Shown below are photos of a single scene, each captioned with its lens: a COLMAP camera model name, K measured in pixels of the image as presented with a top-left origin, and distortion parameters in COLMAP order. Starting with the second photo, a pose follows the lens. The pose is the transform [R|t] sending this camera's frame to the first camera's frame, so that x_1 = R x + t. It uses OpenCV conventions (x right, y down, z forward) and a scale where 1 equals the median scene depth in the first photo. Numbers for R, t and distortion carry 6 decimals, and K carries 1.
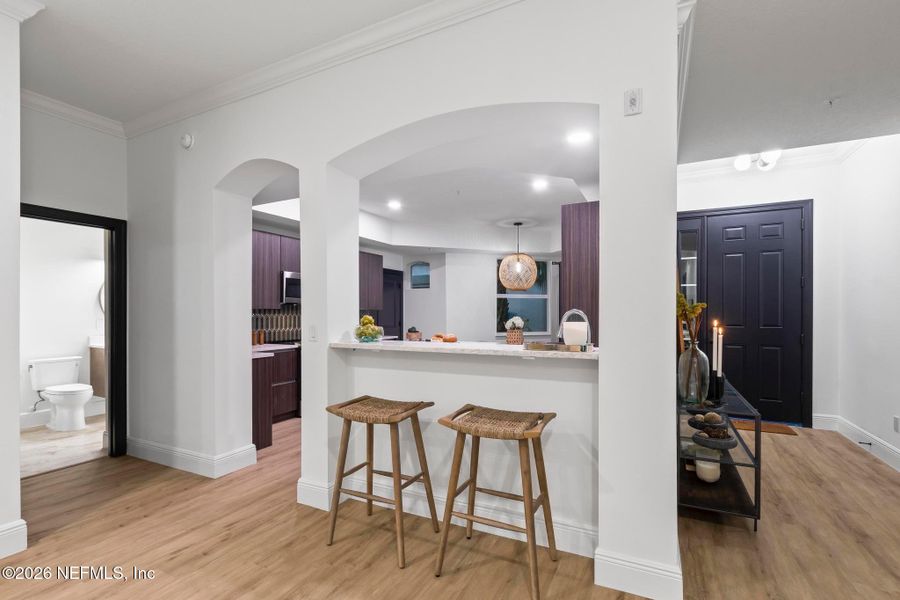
lens RADIAL K [[410.7, 0, 452.3], [0, 410.7, 315.7], [0, 0, 1]] dist [-0.003524, -0.000668]
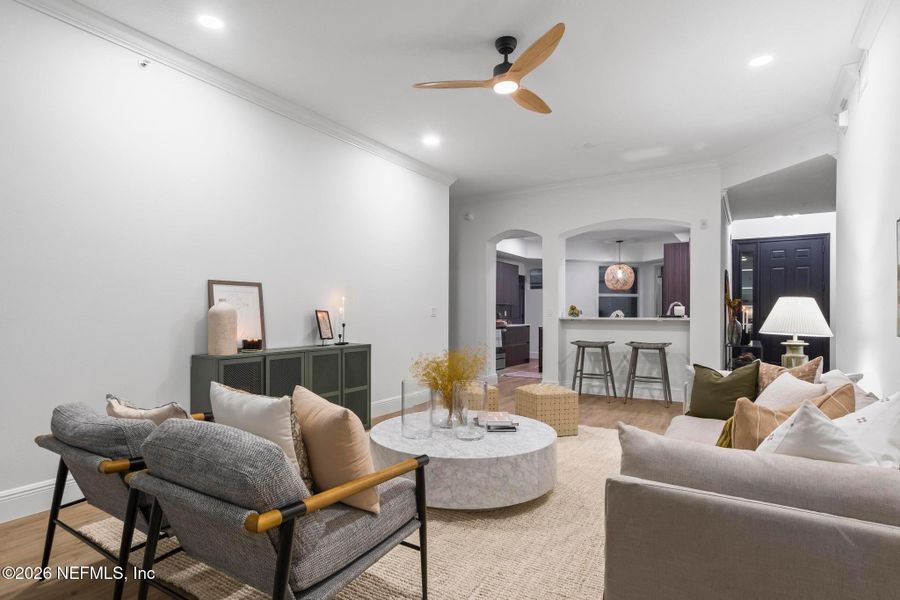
lens RADIAL K [[475.0, 0, 448.7], [0, 475.0, 312.2], [0, 0, 1]] dist [0.001166, 0.000289]
pose [[0.995264, 0.004928, -0.097082, -0.372206], [-0.005802, 0.999945, -0.008721, 0.038659], [0.097034, 0.009243, 0.995238, -0.914533]]
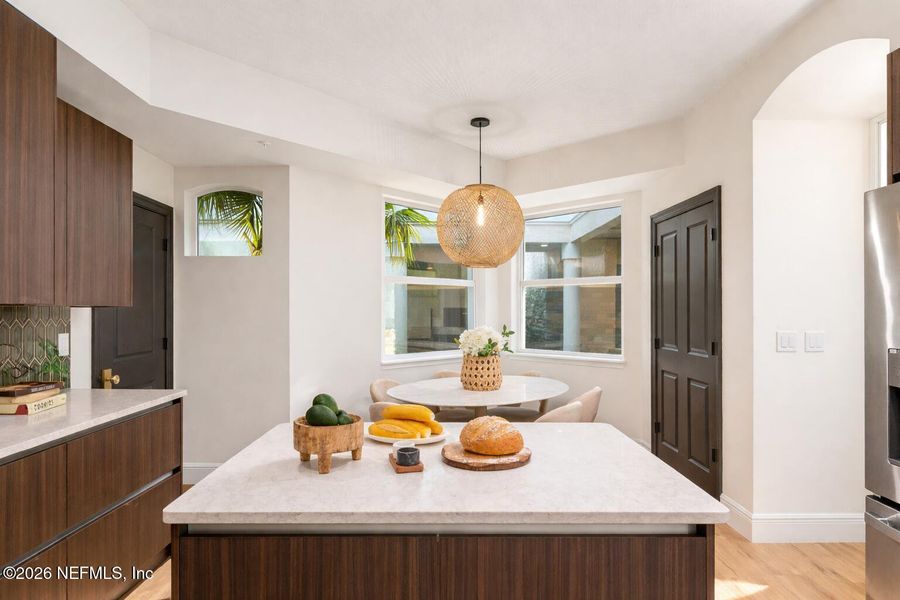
lens RADIAL K [[496.7, 0, 446.3], [0, 496.7, 301.4], [0, 0, 1]] dist [-0.020003, -0.001109]
pose [[0.899450, 0.002310, 0.437019, -0.168386], [0.006480, 0.999806, -0.018622, -0.022800], [-0.436977, 0.019581, 0.899260, 0.802794]]
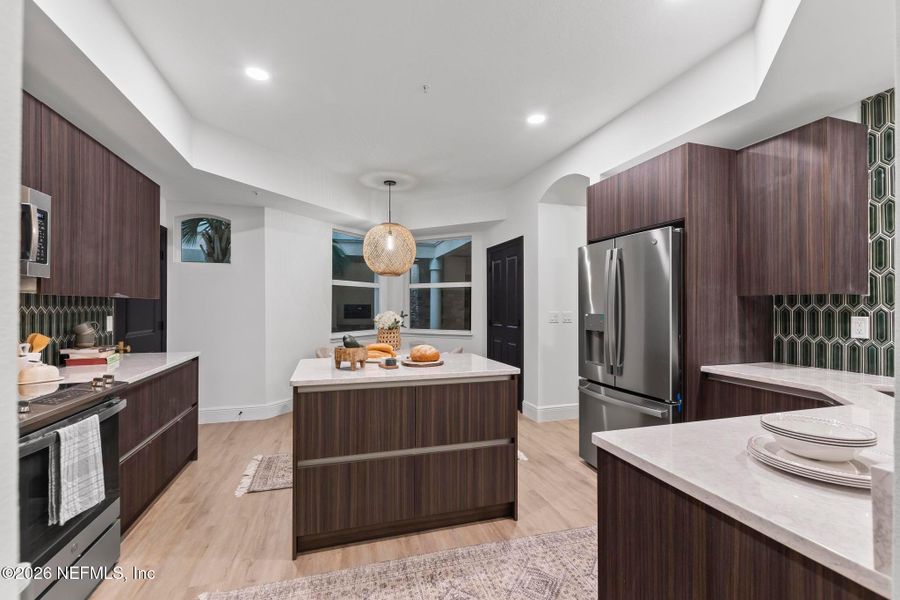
lens RADIAL K [[392.8, 0, 450.0], [0, 392.8, 300.0], [0, 0, 1]] dist [-0.000983, -0.000157]
pose [[0.718440, 0.010853, 0.695504, -0.369782], [0.004108, 0.999795, -0.019844, -0.004437], [-0.695576, 0.017114, 0.718248, 0.653030]]
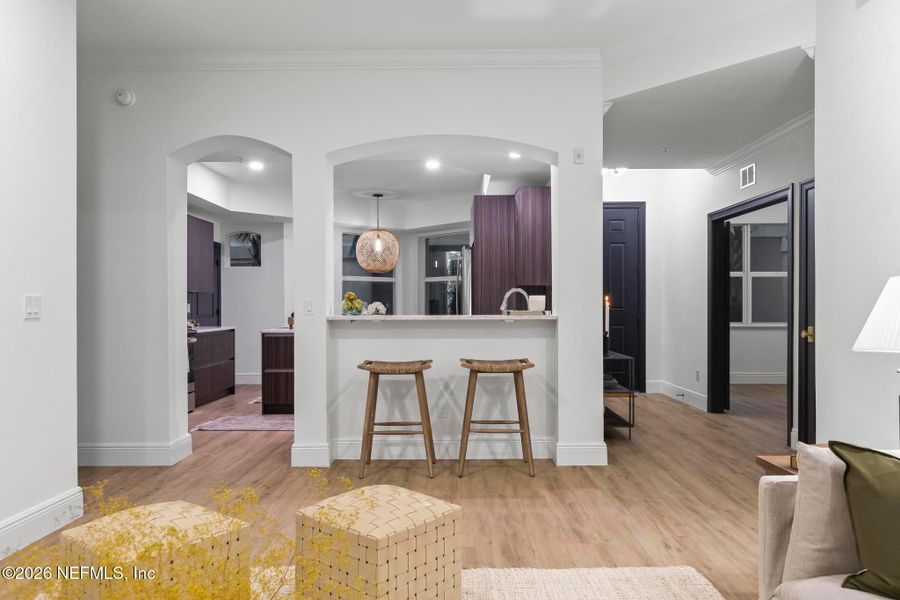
lens RADIAL K [[625.9, 0, 448.1], [0, 625.9, 306.1], [0, 0, 1]] dist [-0.003975, -0.000993]
pose [[0.898897, -0.001514, 0.438158, -0.436205], [0.004794, 0.999968, -0.006381, 0.030753], [-0.438134, 0.007836, 0.898876, -0.387872]]
